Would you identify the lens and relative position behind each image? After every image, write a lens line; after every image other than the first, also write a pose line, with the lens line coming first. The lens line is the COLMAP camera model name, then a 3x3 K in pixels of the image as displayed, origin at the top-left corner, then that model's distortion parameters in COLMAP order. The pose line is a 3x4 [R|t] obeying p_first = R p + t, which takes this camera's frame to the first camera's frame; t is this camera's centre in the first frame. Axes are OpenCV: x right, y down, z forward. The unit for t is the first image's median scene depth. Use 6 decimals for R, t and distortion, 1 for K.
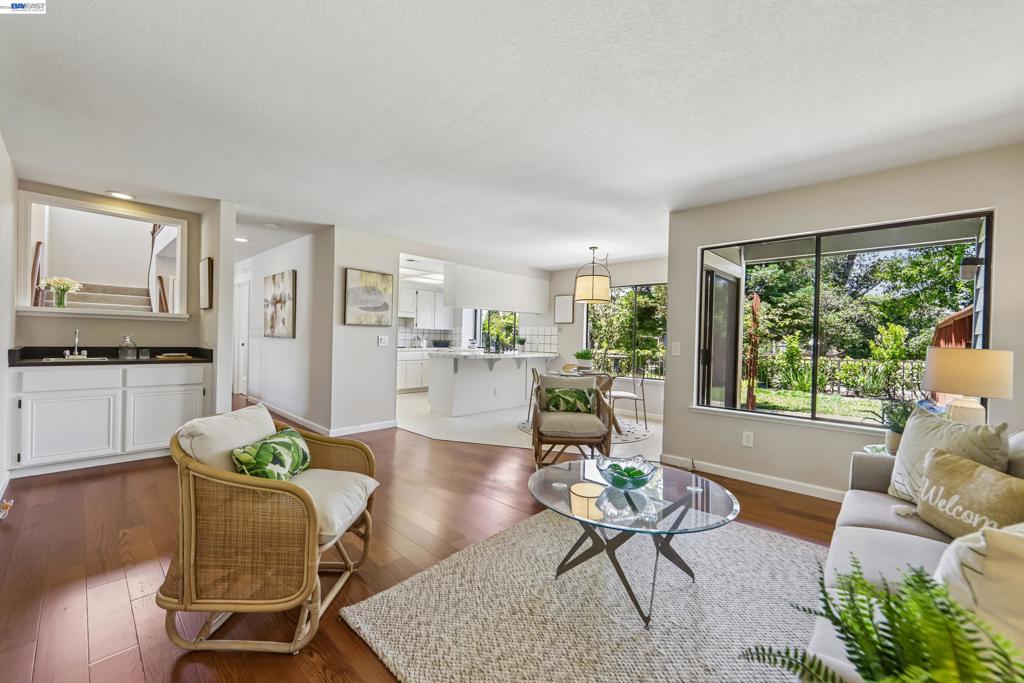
lens RADIAL K [[404.4, 0, 514.8], [0, 404.4, 340.8], [0, 0, 1]] dist [-0.001963, 0.000938]
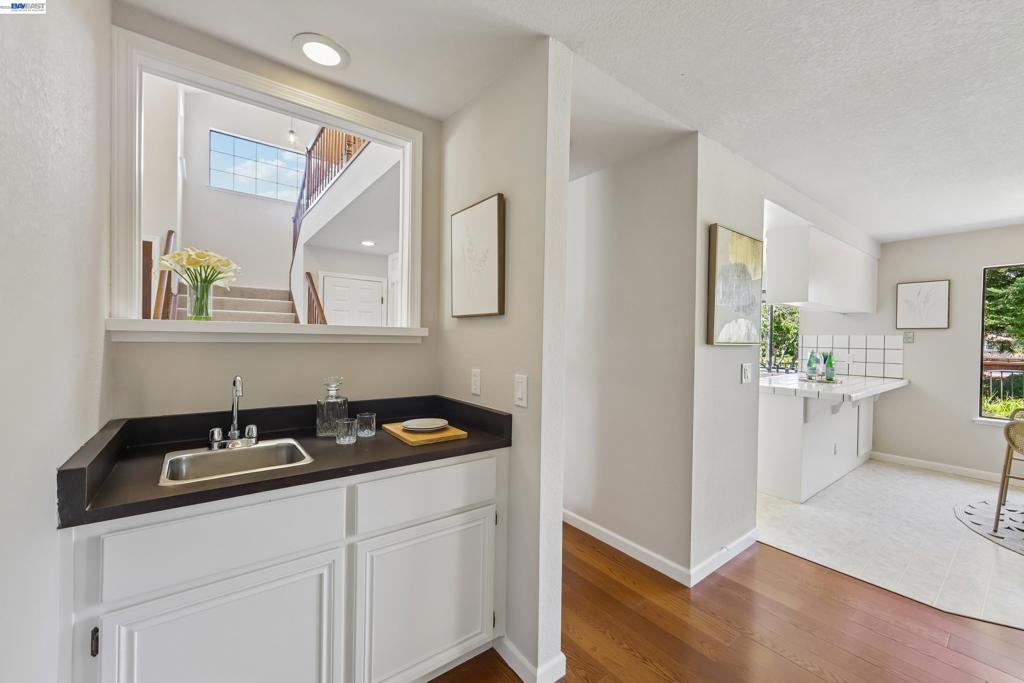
lens RADIAL K [[404.4, 0, 508.8], [0, 404.4, 340.0], [0, 0, 1]] dist [-0.001963, 0.000938]
pose [[0.983966, -0.007224, -0.178209, -0.680325], [0.006428, 0.999967, -0.005038, -0.053512], [0.178239, 0.003812, 0.983980, 0.595780]]
